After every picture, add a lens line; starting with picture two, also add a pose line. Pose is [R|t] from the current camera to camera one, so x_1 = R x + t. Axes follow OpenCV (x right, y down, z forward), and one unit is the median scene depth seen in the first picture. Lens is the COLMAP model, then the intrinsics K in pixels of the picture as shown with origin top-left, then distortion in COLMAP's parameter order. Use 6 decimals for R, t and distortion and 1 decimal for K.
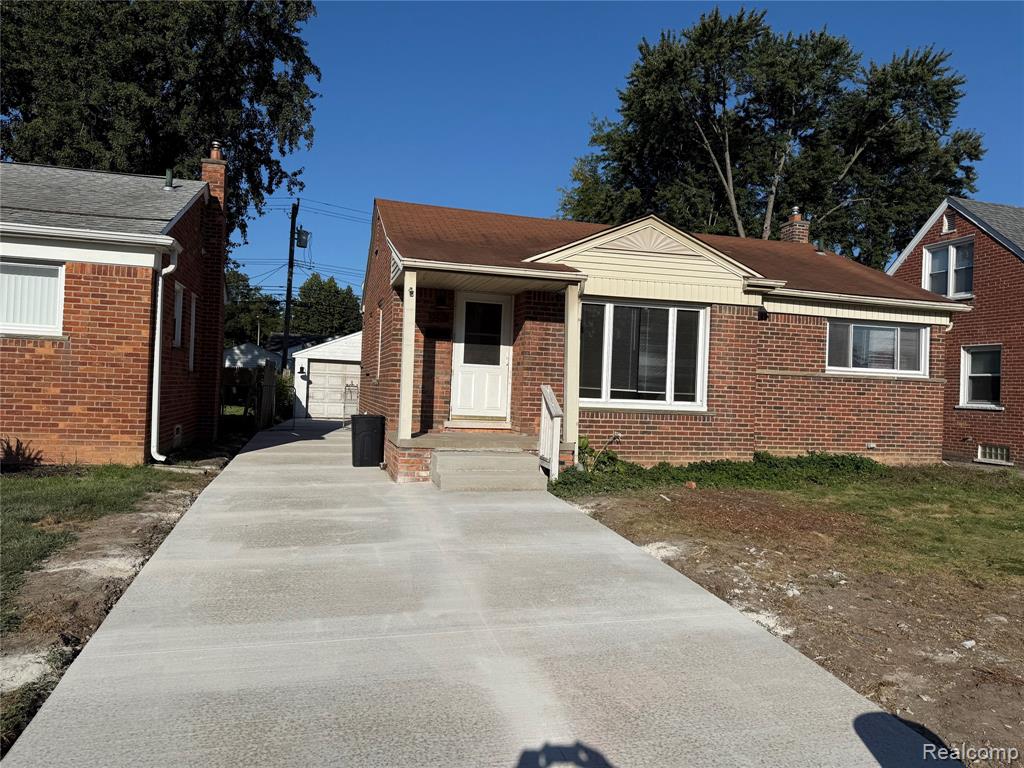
lens RADIAL K [[727.9, 0, 517.9], [0, 727.9, 378.0], [0, 0, 1]] dist [0.025159, -0.028947]
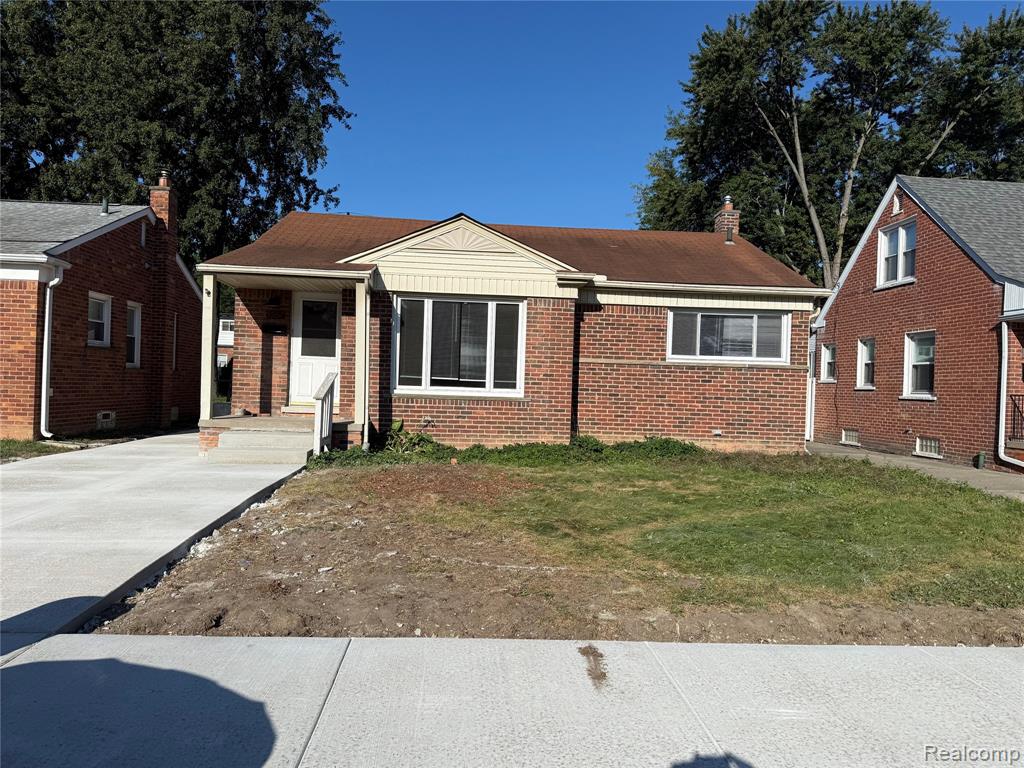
lens RADIAL K [[727.9, 0, 518.0], [0, 727.9, 389.6], [0, 0, 1]] dist [0.025159, -0.028947]
pose [[0.980137, -0.005768, -0.198239, 0.394376], [0.008365, 0.999890, 0.012267, 0.017831], [0.198147, -0.013682, 0.980077, -0.039952]]
